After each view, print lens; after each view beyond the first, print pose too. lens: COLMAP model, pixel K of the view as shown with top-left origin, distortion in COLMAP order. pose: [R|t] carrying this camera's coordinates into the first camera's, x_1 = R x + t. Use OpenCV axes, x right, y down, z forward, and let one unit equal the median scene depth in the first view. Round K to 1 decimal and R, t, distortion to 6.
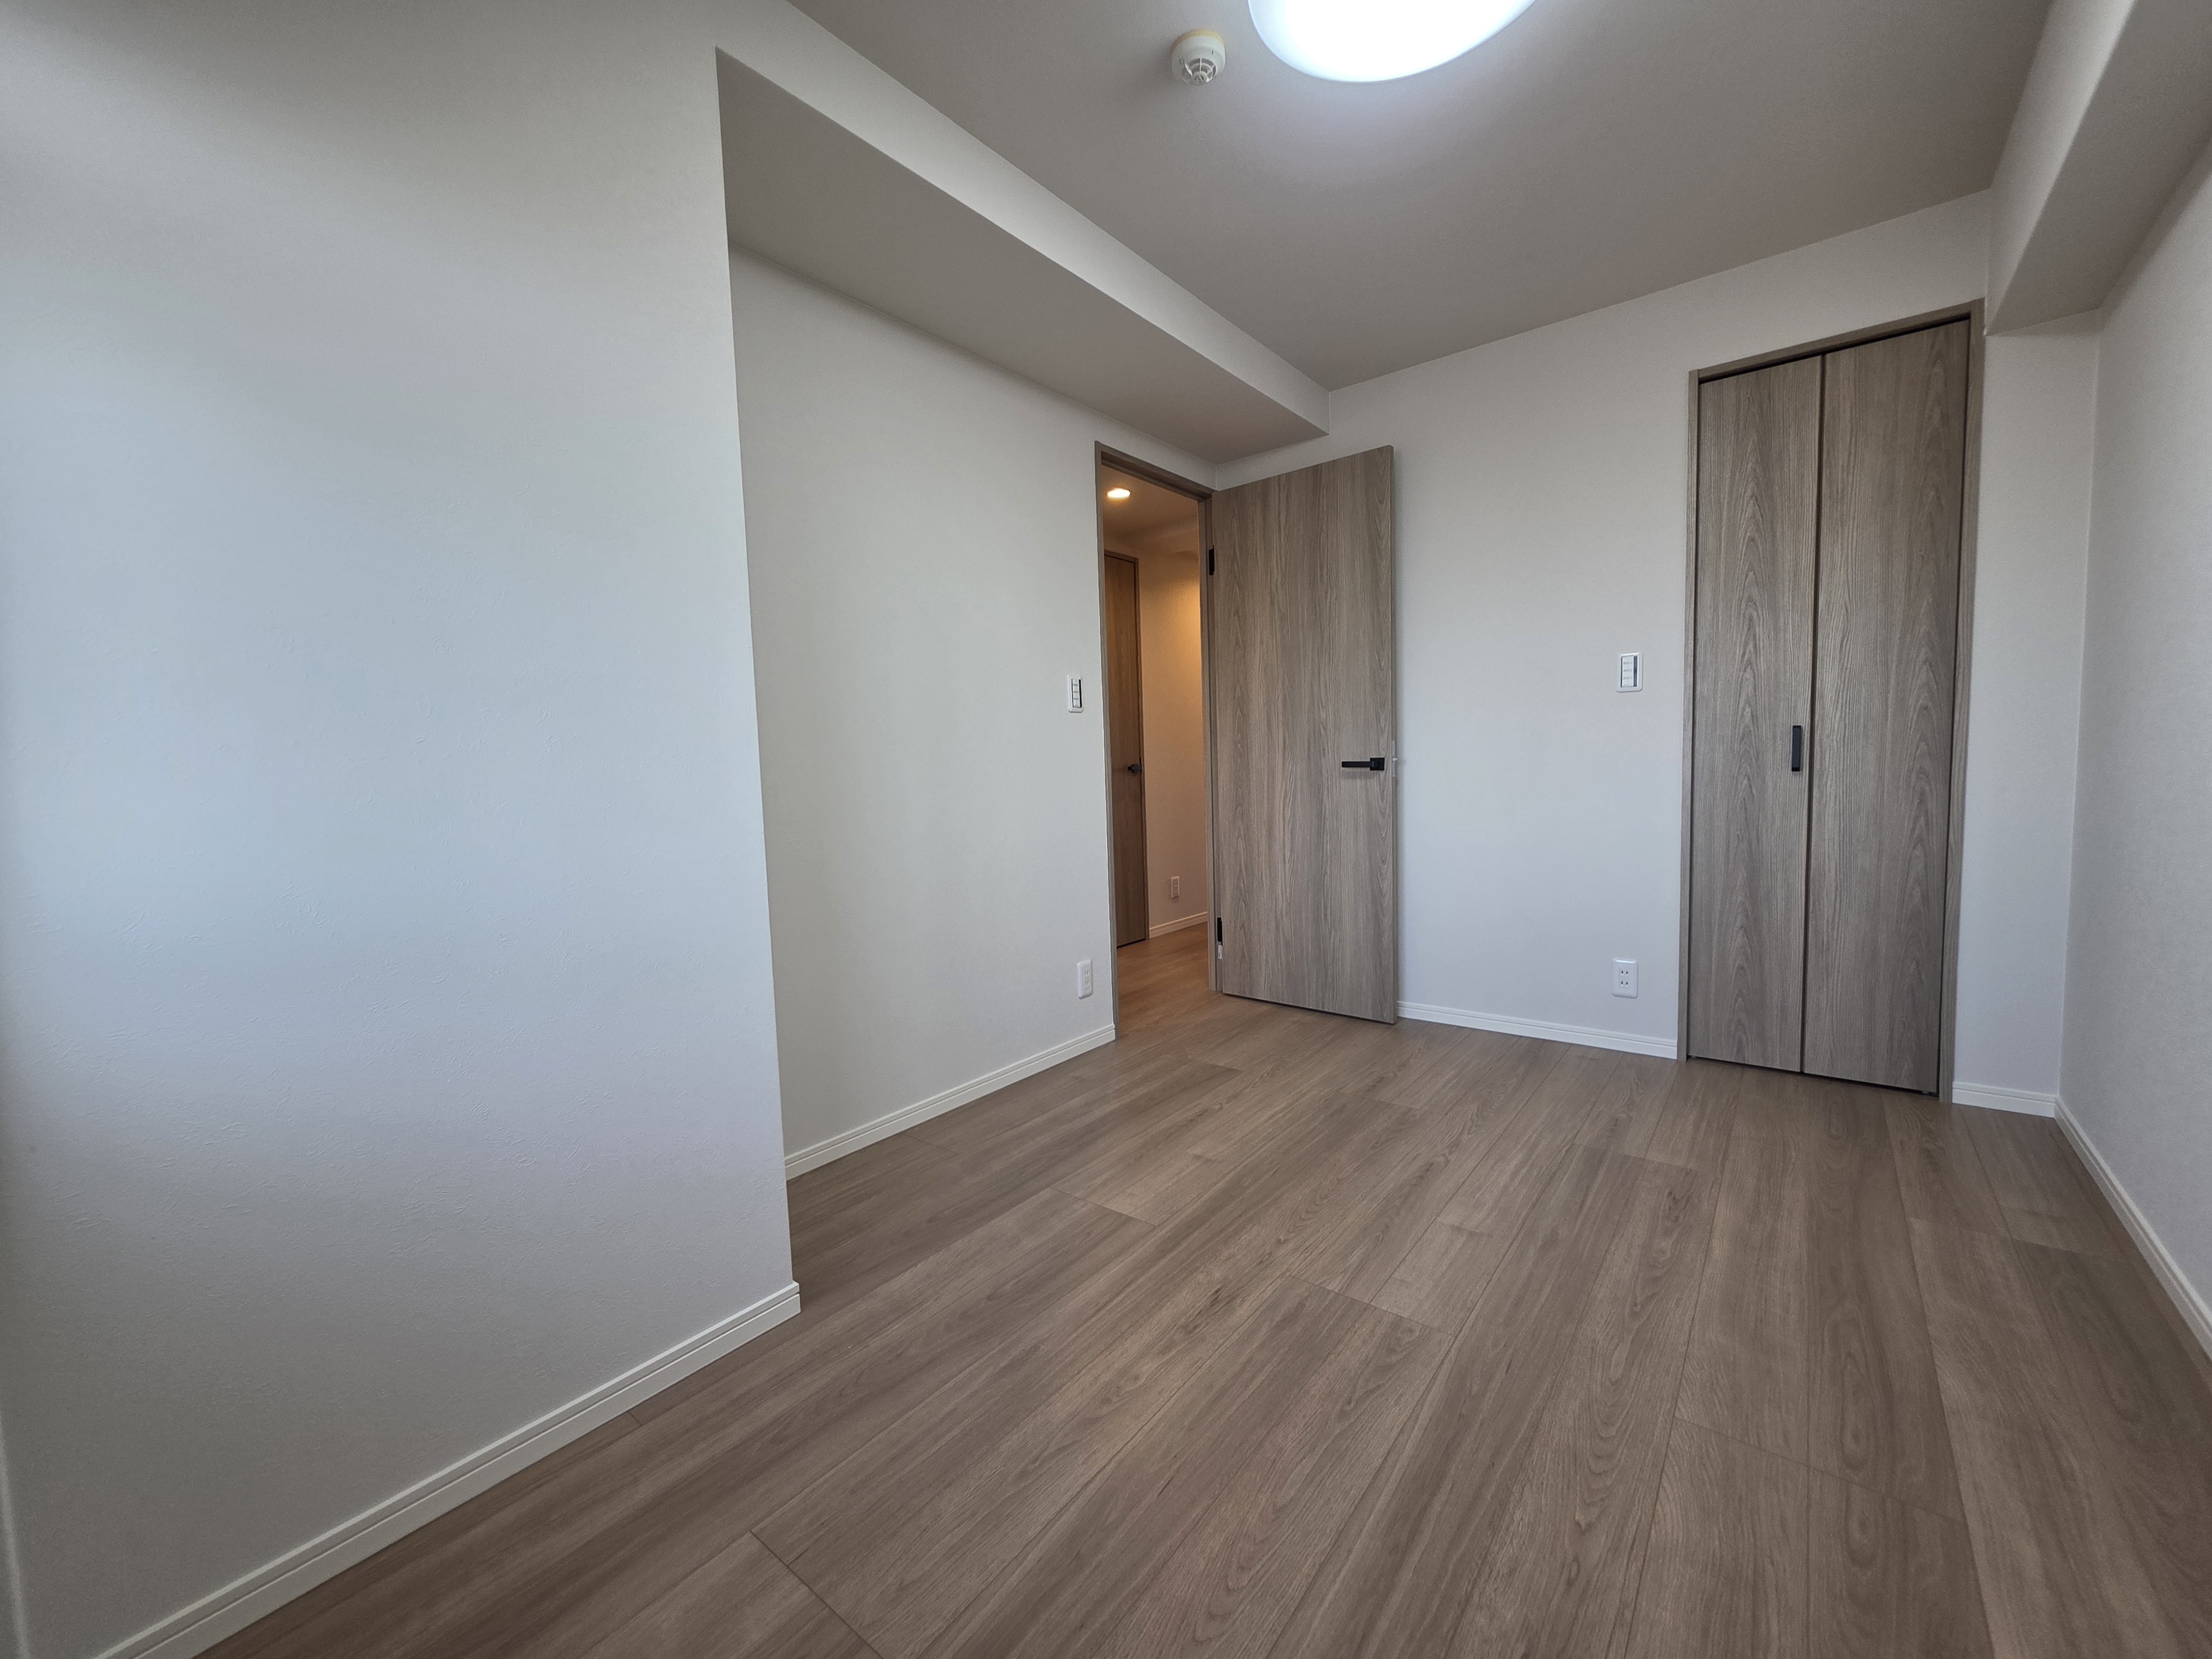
lens RADIAL K [[884.4, 0, 1103.1], [0, 884.4, 827.9], [0, 0, 1]] dist [0.001040, -0.000139]
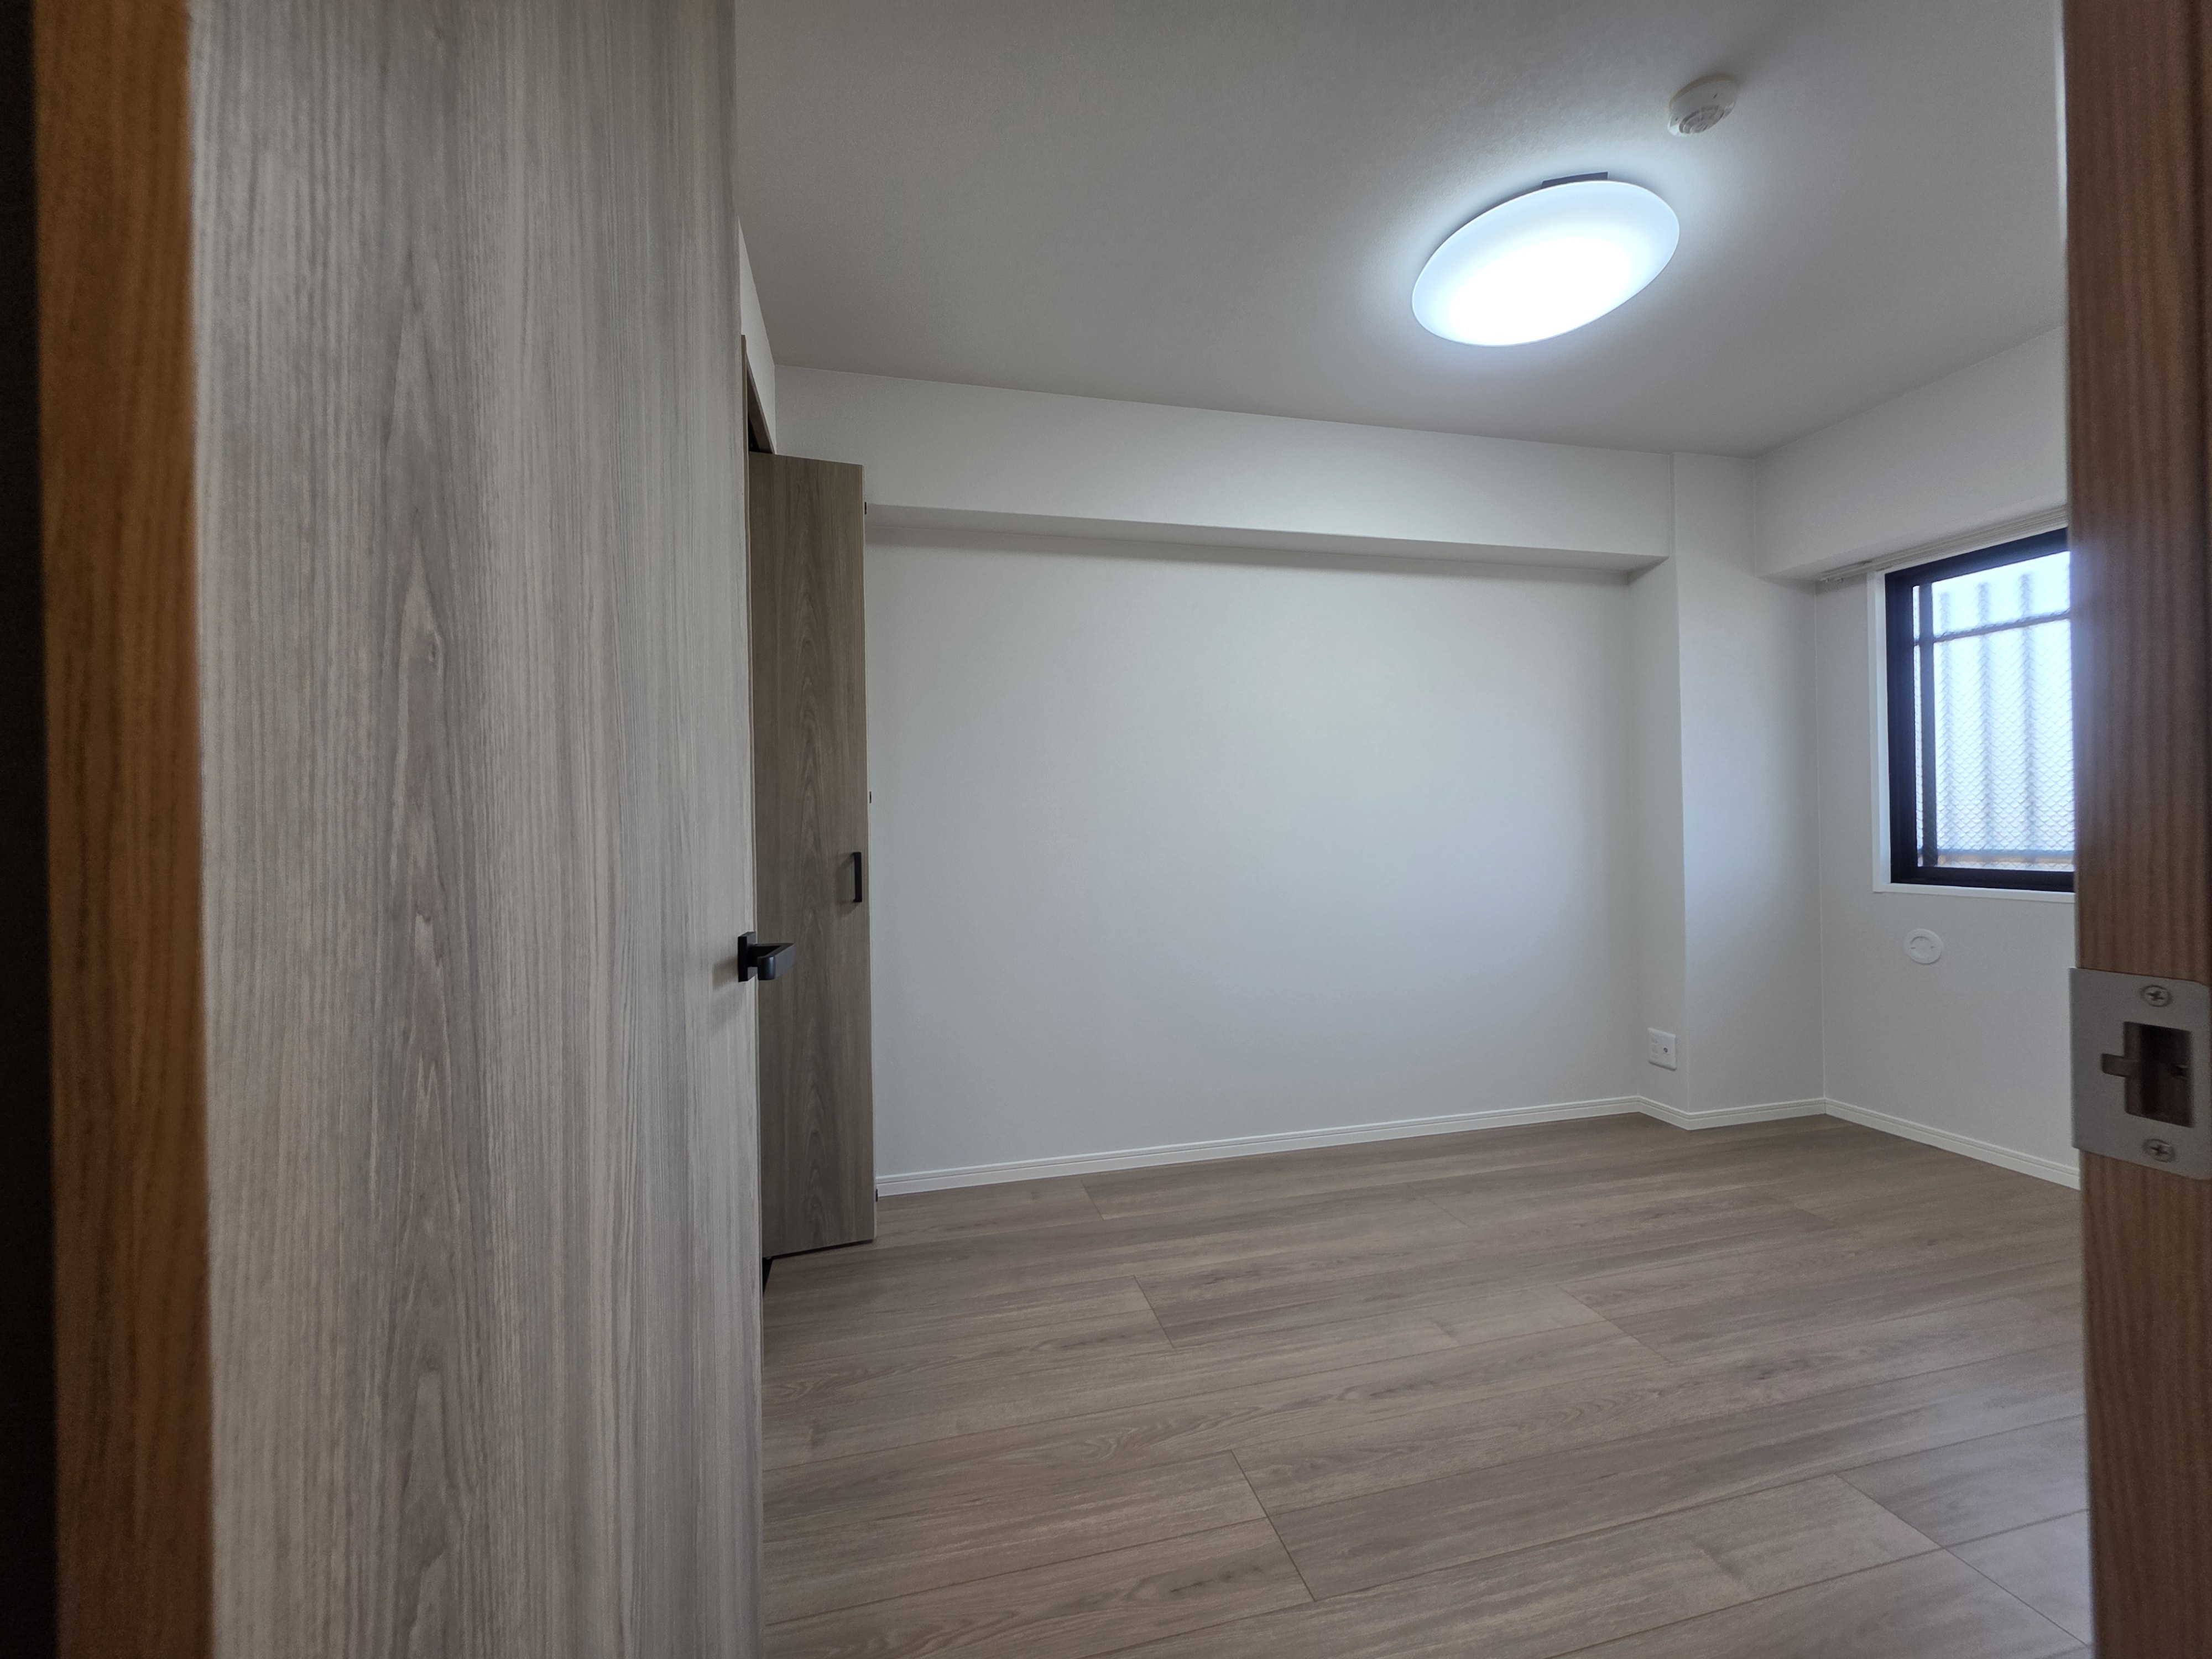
lens RADIAL K [[880.5, 0, 1101.3], [0, 880.5, 830.8], [0, 0, 1]] dist [0.000722, -0.000310]
pose [[-0.786594, 0.048576, 0.615557, 0.049890], [0.091870, 0.995012, 0.038876, -0.152970], [-0.610598, 0.087131, -0.787133, 1.541344]]
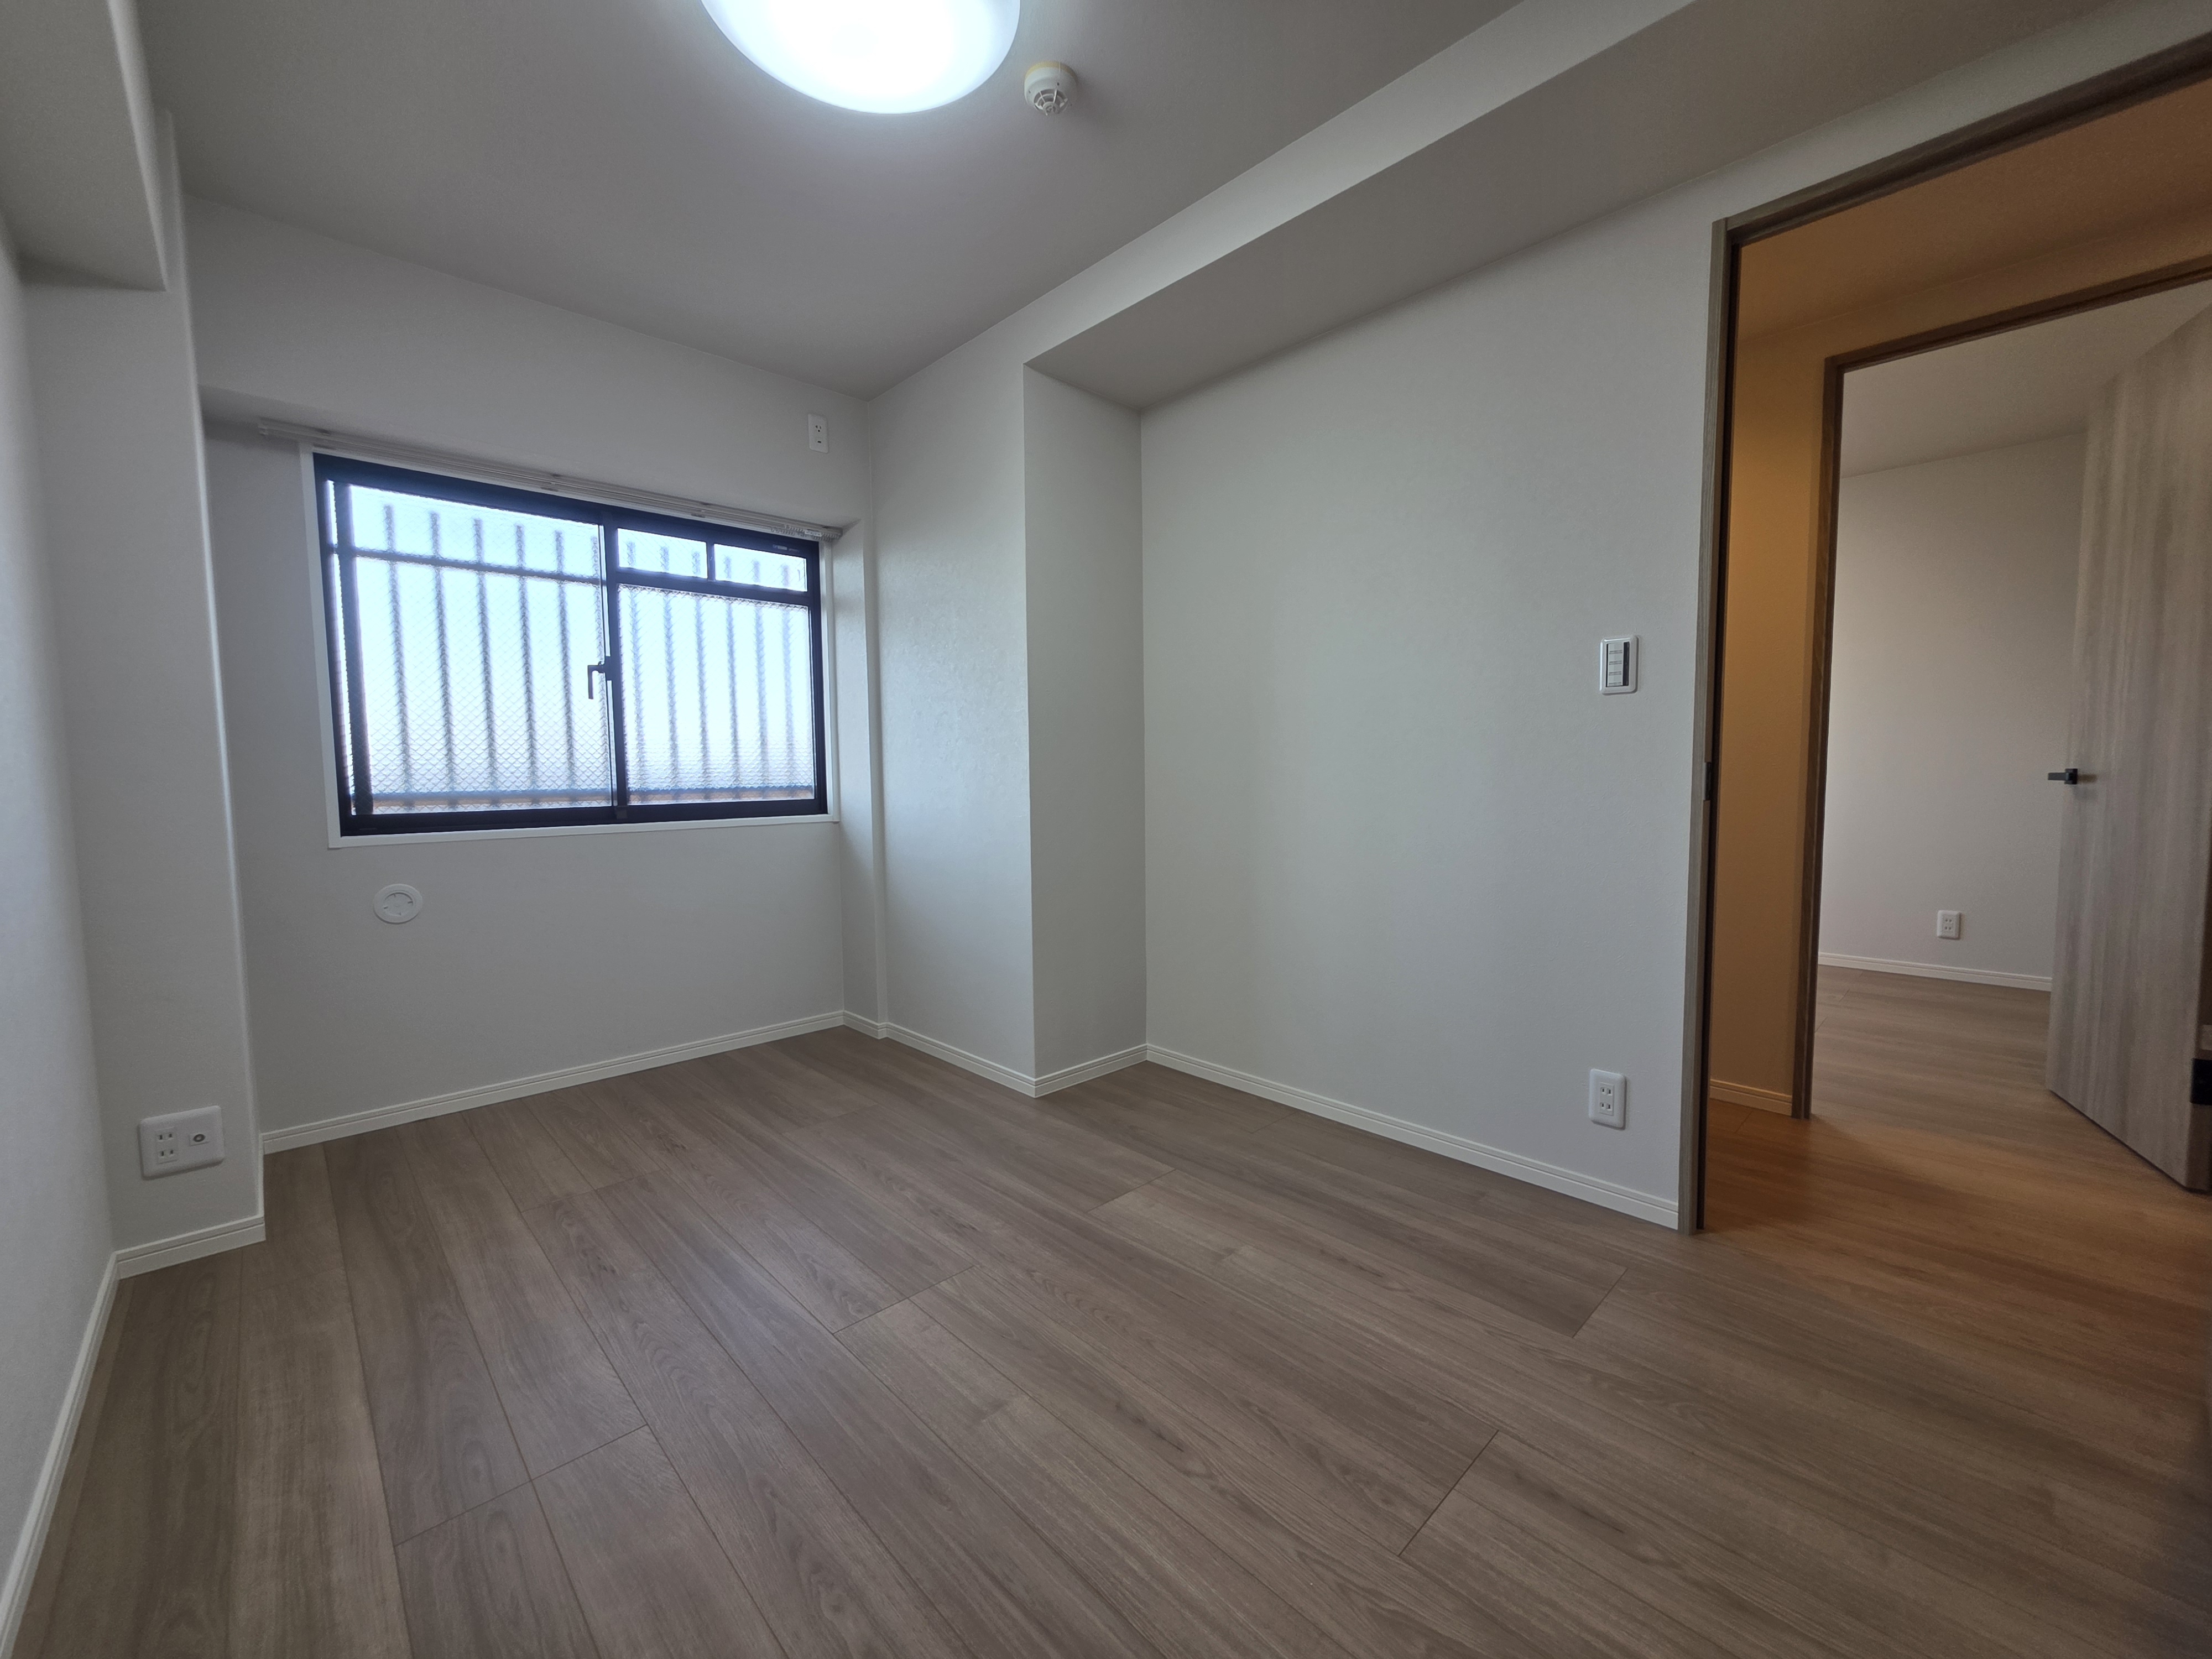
lens RADIAL K [[880.5, 0, 1101.3], [0, 880.5, 830.8], [0, 0, 1]] dist [0.000722, -0.000310]
pose [[-0.134562, 0.104177, -0.985414, 0.843208], [-0.058344, 0.991900, 0.112830, -0.103055], [0.989186, 0.072676, -0.127394, 0.890078]]
